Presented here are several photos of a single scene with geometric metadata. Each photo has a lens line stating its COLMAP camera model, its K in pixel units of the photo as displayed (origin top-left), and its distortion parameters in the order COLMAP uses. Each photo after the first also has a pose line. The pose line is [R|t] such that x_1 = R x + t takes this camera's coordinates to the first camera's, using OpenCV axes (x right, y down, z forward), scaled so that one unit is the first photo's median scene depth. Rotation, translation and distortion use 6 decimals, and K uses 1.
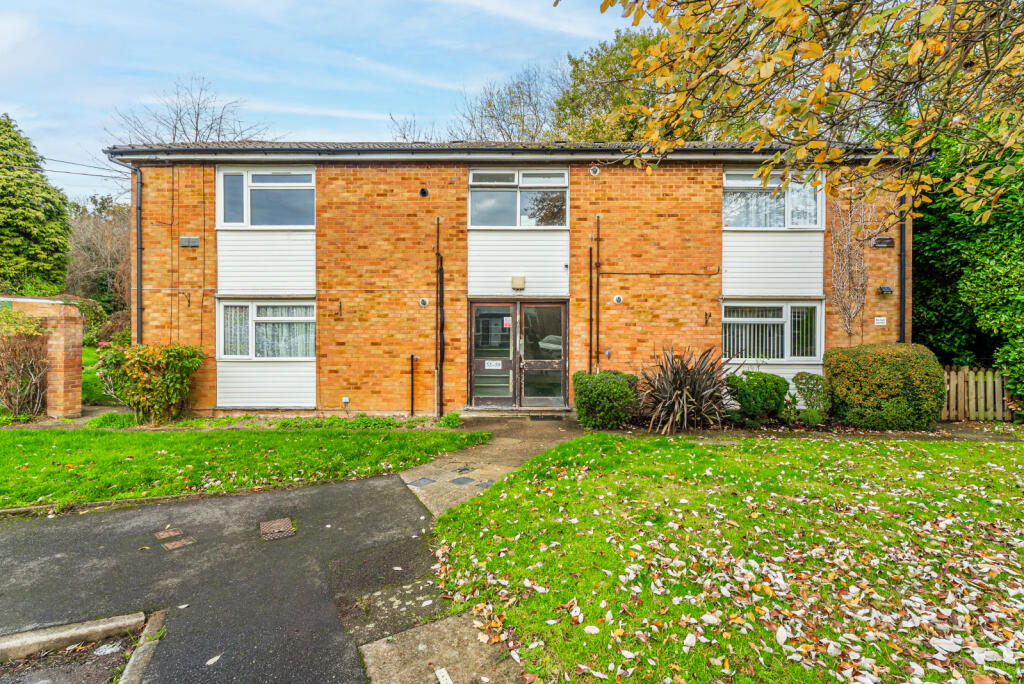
lens RADIAL K [[465.5, 0, 530.3], [0, 465.5, 336.4], [0, 0, 1]] dist [0.001469, 0.000148]
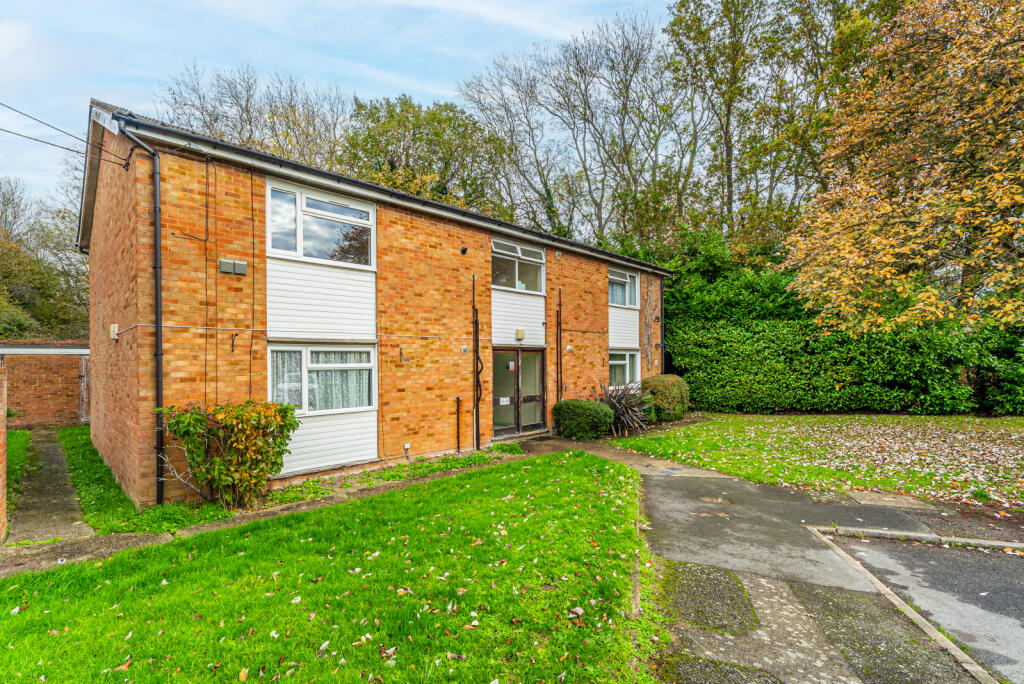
lens RADIAL K [[455.1, 0, 511.0], [0, 455.1, 365.7], [0, 0, 1]] dist [-0.000580, -0.000099]
pose [[0.712736, -0.013661, 0.701300, -0.916742], [0.015320, 0.999875, 0.003907, -0.036488], [-0.701265, 0.007960, 0.712856, 0.145073]]
